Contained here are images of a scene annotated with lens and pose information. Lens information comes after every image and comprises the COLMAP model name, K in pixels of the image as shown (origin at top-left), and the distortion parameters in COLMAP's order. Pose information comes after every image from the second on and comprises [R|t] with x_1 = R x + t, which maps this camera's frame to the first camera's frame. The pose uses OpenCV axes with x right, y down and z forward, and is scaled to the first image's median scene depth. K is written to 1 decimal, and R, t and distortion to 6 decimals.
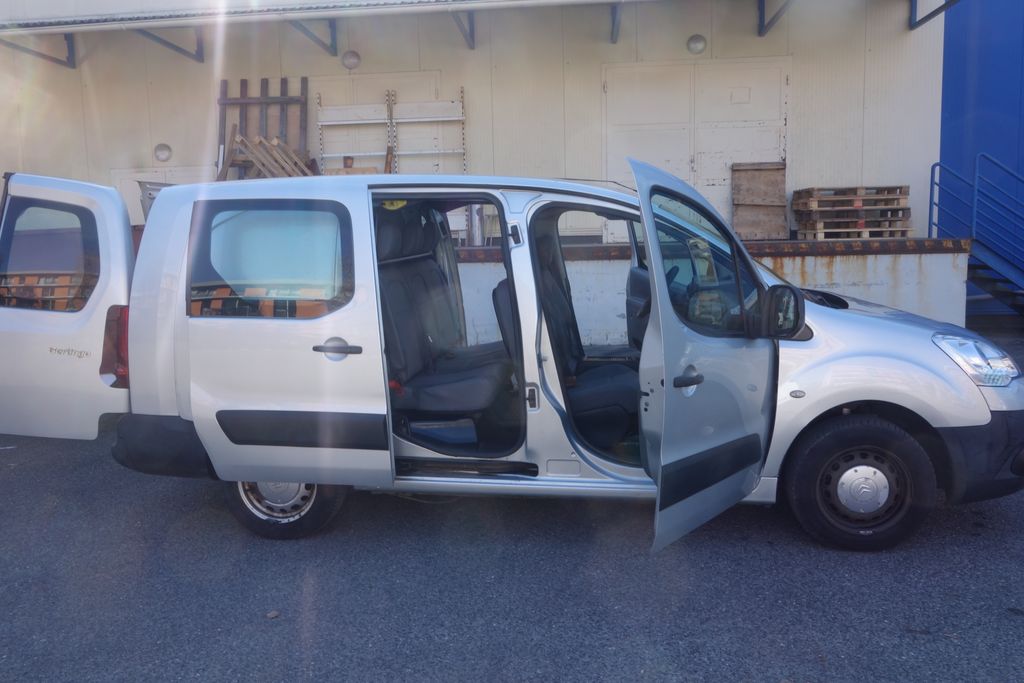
lens RADIAL K [[812.9, 0, 512.0], [0, 812.9, 341.5], [0, 0, 1]] dist [0.000304, 0.000962]
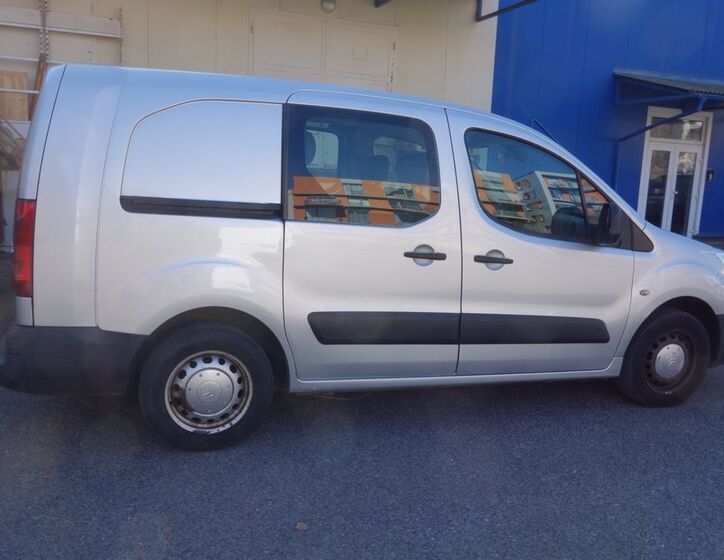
lens RADIAL K [[667.0, 0, 362.0], [0, 667.0, 280.0], [0, 0, 1]] dist [-0.002123, -0.002497]
pose [[0.894452, -0.007209, 0.447105, -0.477191], [-0.011606, 0.999159, 0.039329, 0.007376], [-0.447012, -0.040367, 0.893616, 0.218774]]
